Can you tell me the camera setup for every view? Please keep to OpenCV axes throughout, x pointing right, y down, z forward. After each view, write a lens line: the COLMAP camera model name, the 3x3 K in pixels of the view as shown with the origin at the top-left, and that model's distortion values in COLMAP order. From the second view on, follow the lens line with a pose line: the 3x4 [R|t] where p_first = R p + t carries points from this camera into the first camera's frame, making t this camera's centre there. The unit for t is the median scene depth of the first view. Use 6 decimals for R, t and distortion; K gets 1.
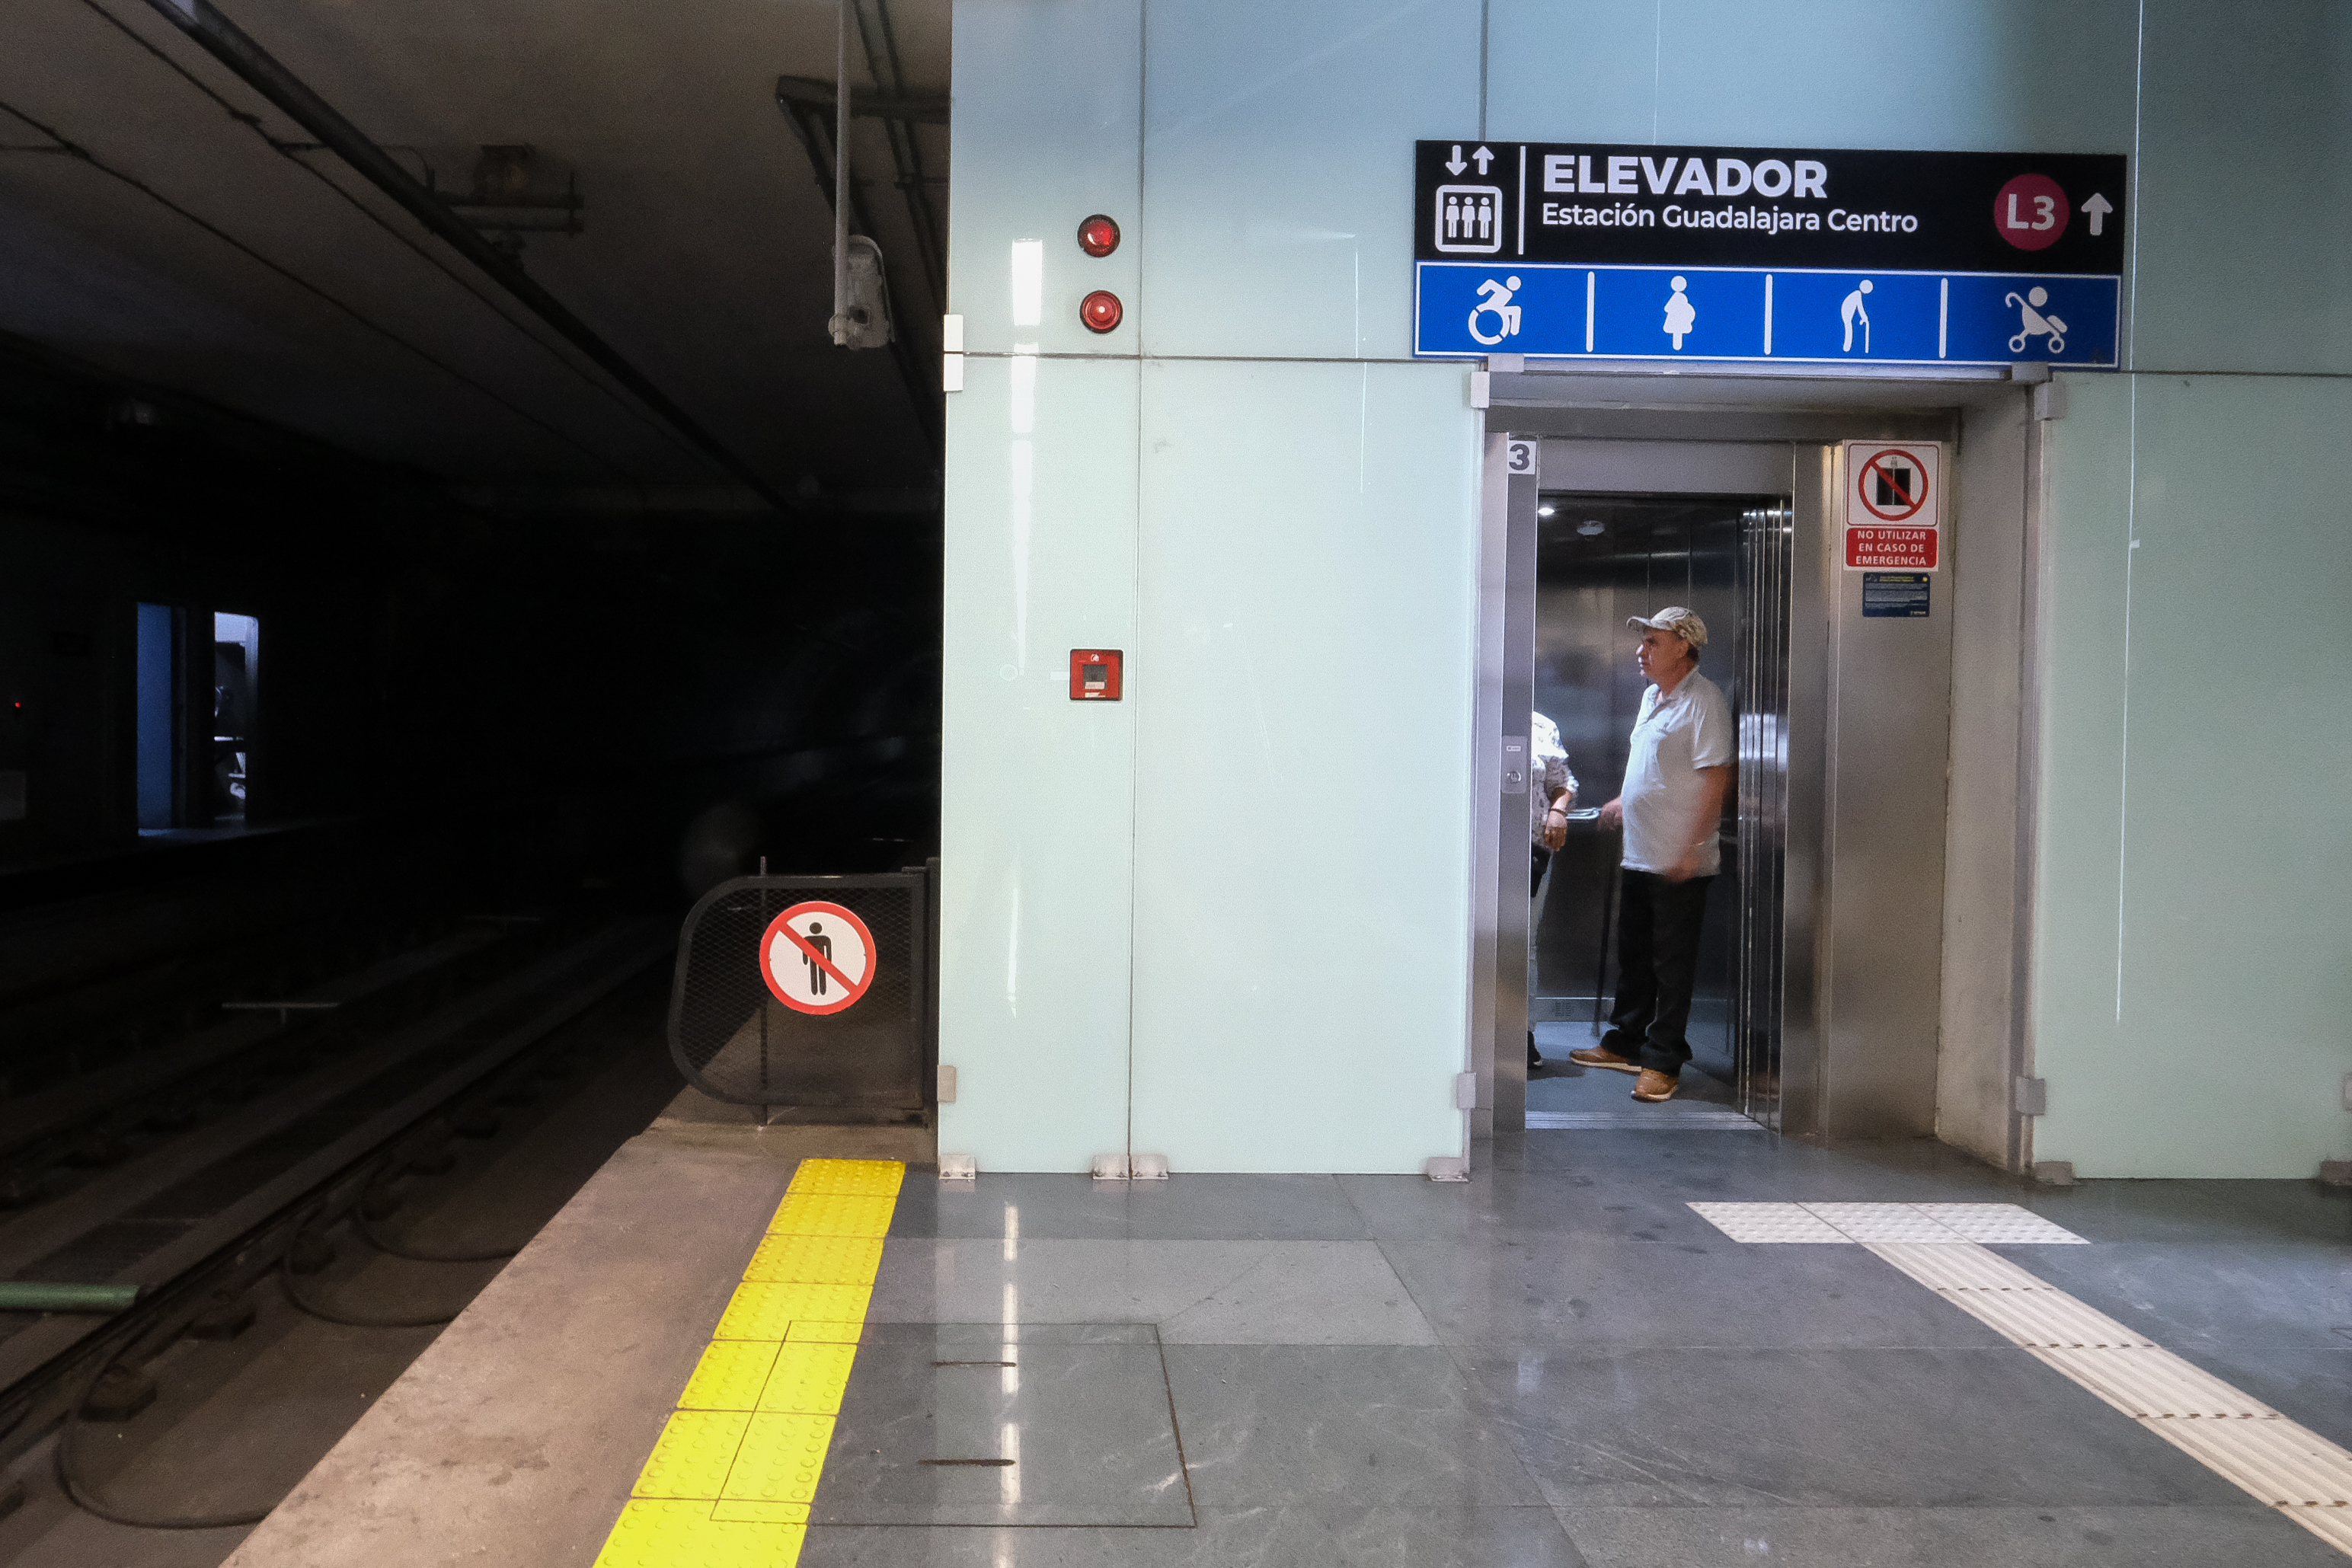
lens RADIAL K [[3608.3, 0, 1175.4], [0, 3608.3, 784.6], [0, 0, 1]] dist [-0.009527, 0.000000]
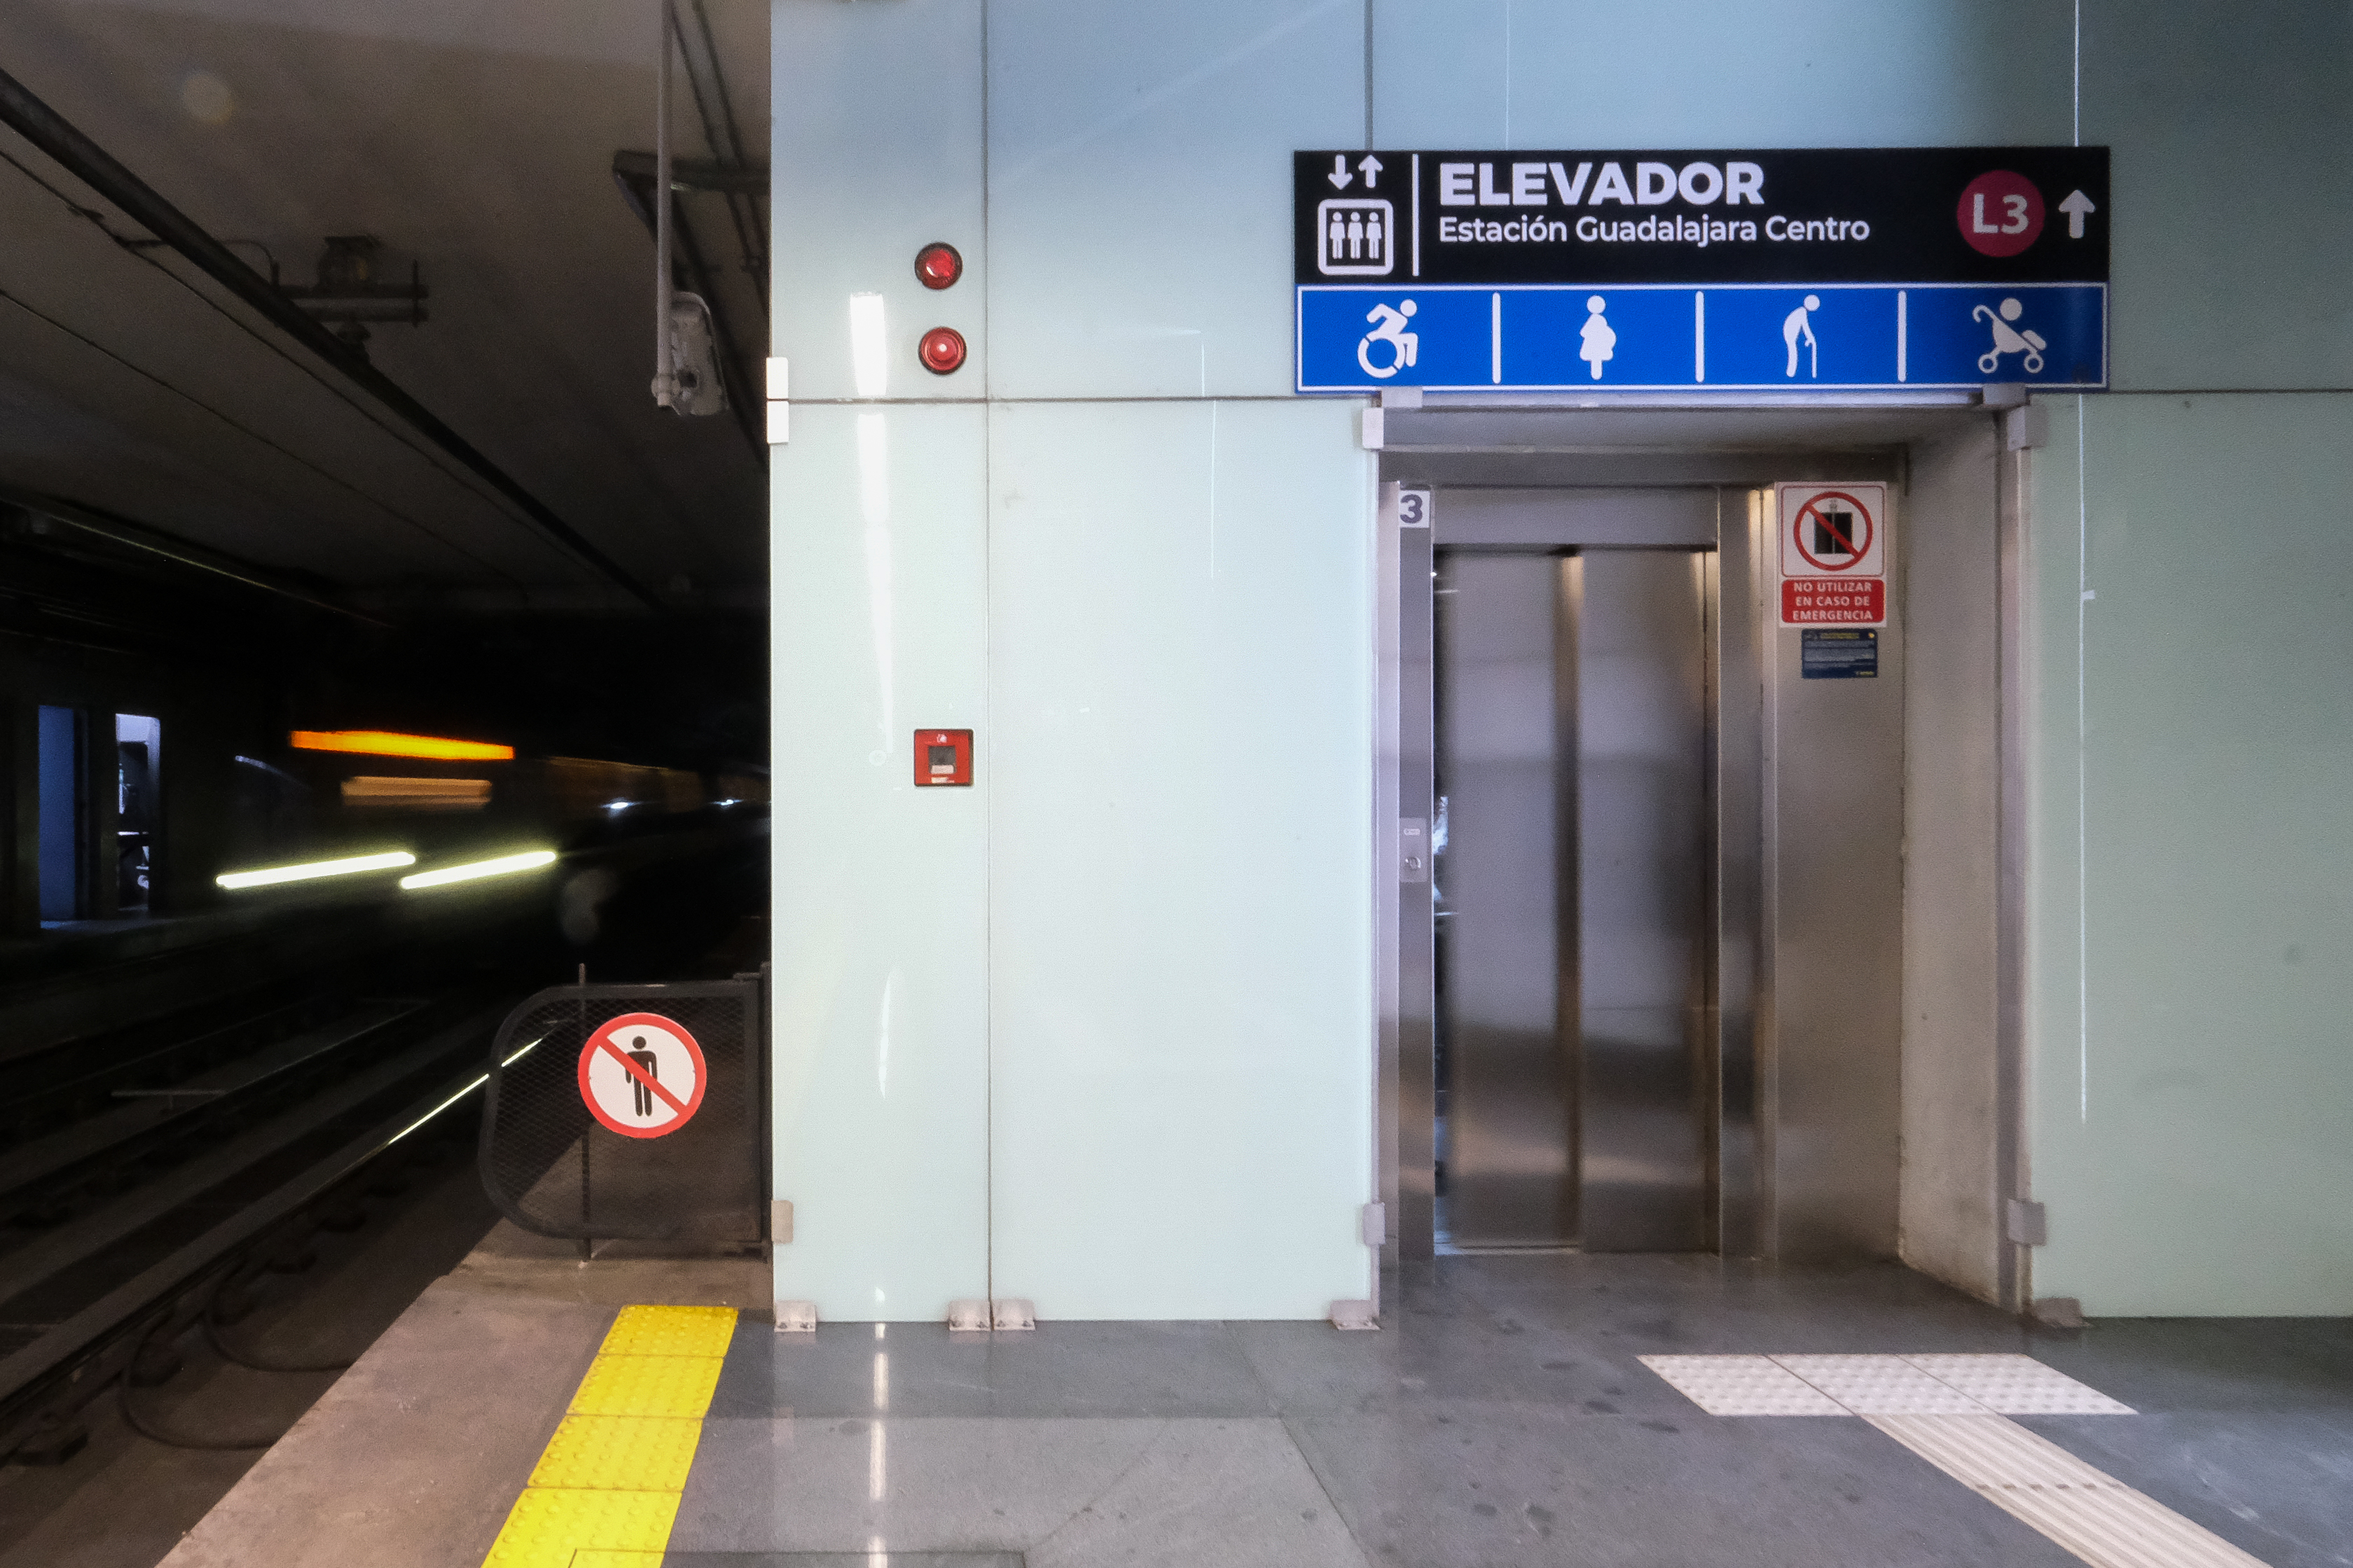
lens RADIAL K [[1024.9, 0, 1126.4], [0, 1024.9, 776.2], [0, 0, 1]] dist [-0.003592, -0.000608]
pose [[0.996020, -0.017710, 0.087352, 0.000778], [0.019140, 0.999696, -0.015556, -0.021241], [-0.087050, 0.017166, 0.996056, 0.750058]]
